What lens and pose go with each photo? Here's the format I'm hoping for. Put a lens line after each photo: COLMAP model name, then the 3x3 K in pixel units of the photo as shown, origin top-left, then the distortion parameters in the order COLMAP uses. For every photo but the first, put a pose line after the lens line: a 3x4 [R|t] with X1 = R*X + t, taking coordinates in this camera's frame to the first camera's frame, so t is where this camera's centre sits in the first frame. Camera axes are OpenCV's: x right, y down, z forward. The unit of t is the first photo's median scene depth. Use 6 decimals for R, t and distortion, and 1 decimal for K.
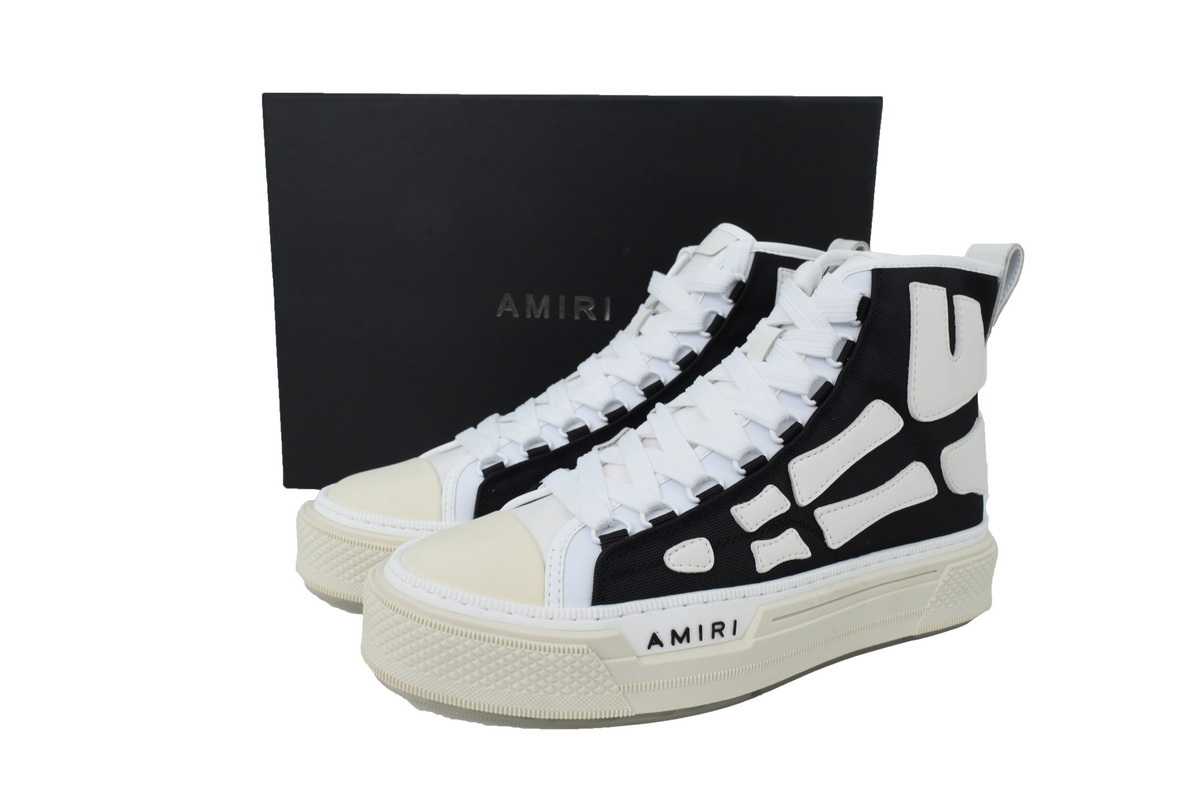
lens RADIAL K [[853.3, 0, 600.0], [0, 853.3, 400.0], [0, 0, 1]] dist [0.003870, 0.001595]
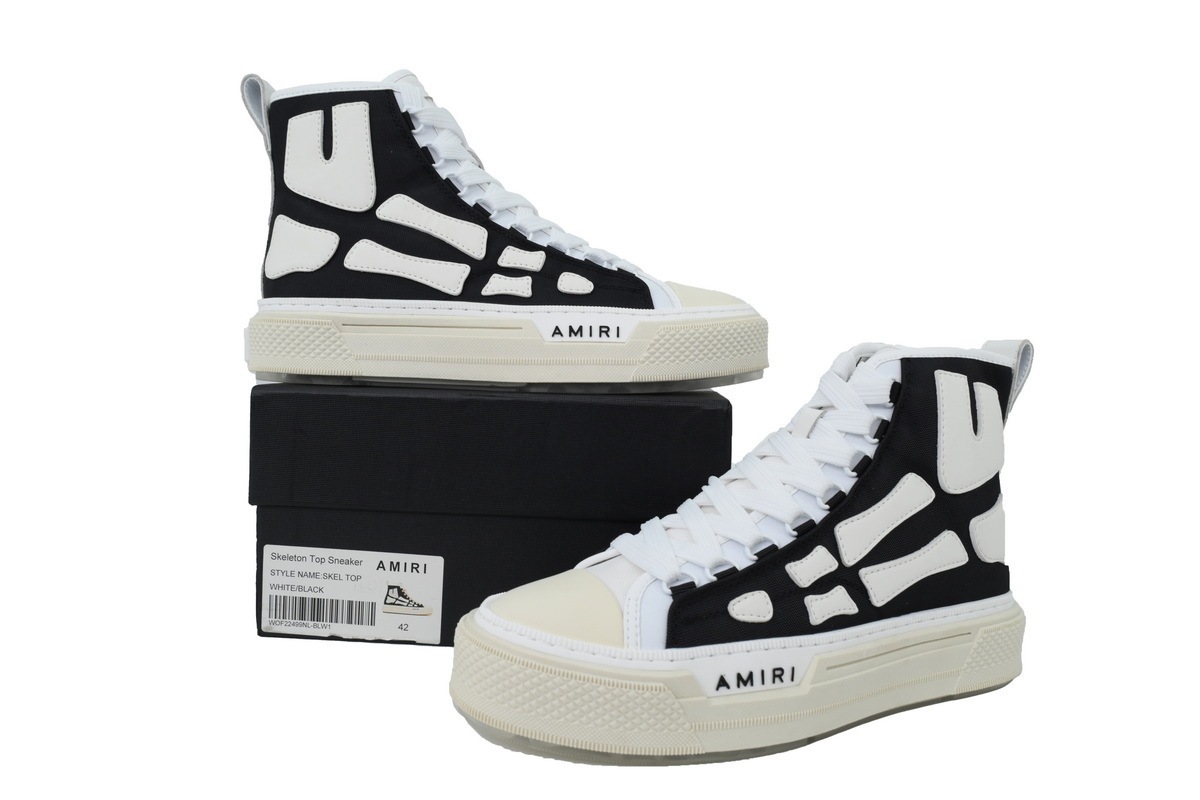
lens RADIAL K [[853.3, 0, 600.0], [0, 853.3, 400.0], [0, 0, 1]] dist [0.003870, 0.001595]
pose [[0.999958, 0.008153, -0.004175, -0.082854], [-0.008631, 0.991309, -0.131271, 0.058732], [0.003068, 0.131301, 0.991338, -0.128616]]
